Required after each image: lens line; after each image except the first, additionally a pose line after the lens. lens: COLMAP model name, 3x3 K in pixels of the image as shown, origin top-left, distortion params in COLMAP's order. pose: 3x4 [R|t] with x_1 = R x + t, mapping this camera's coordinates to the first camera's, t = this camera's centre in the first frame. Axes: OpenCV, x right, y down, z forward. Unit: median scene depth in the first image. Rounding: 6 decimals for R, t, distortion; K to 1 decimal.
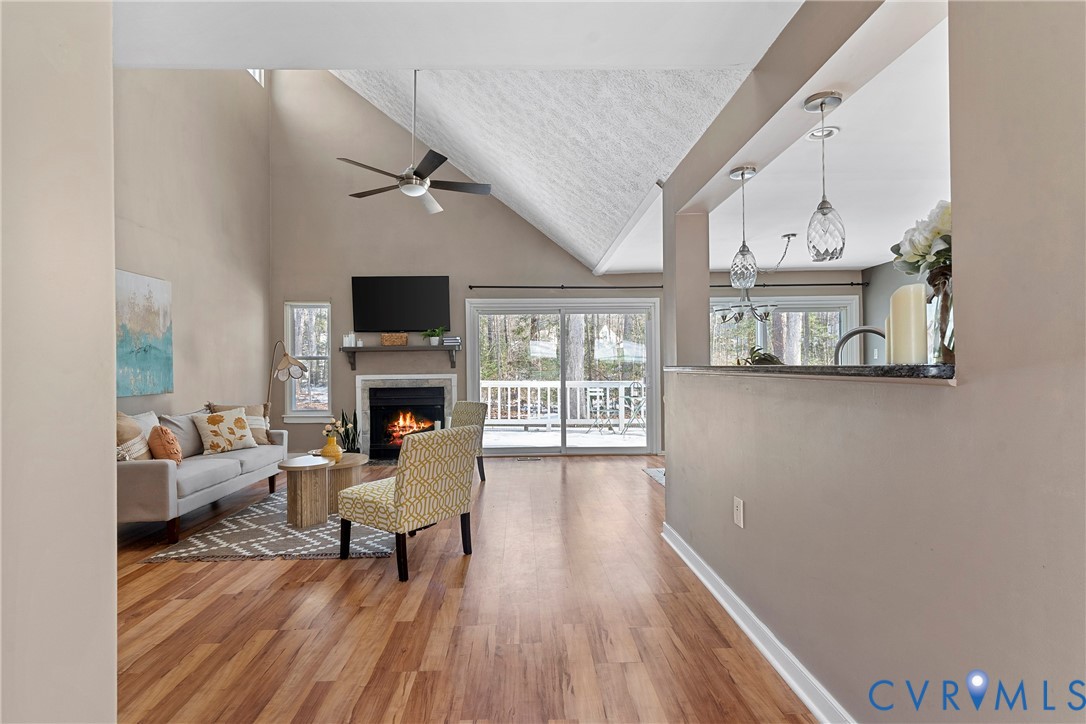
lens RADIAL K [[524.7, 0, 540.5], [0, 524.7, 363.8], [0, 0, 1]] dist [-0.002117, -0.000254]
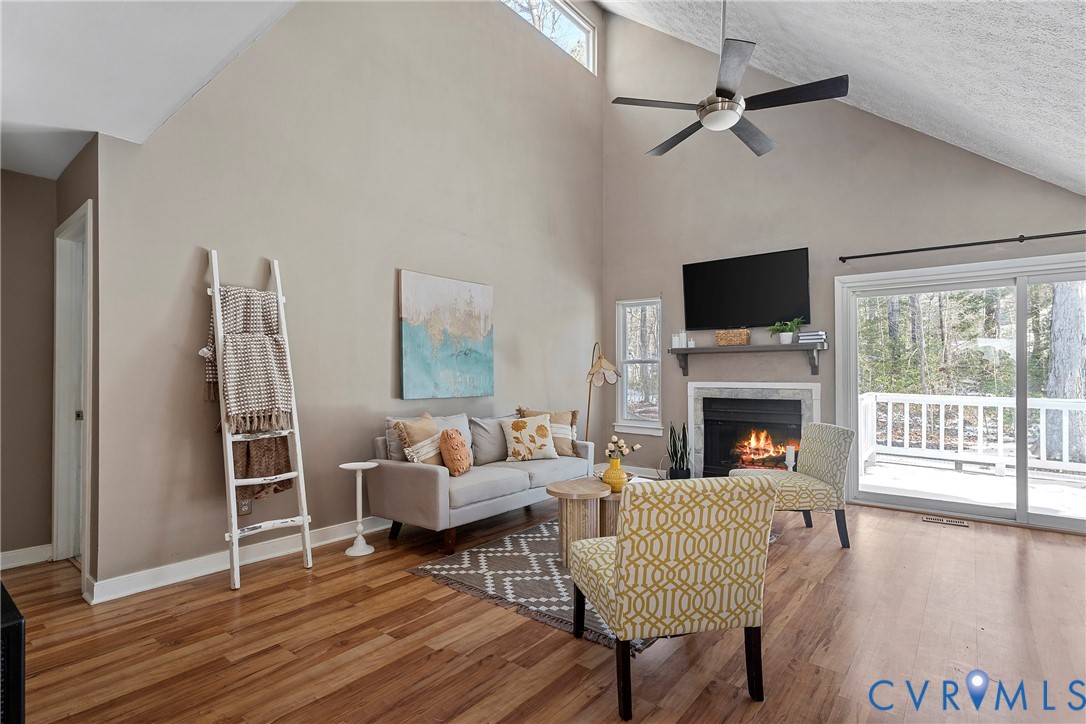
lens RADIAL K [[536.9, 0, 535.8], [0, 536.9, 371.4], [0, 0, 1]] dist [0.001804, 0.000735]
pose [[0.752647, 0.007995, -0.658375, 0.044523], [-0.005905, 0.999968, 0.005392, 0.002285], [0.658398, -0.000170, 0.752670, 0.276582]]
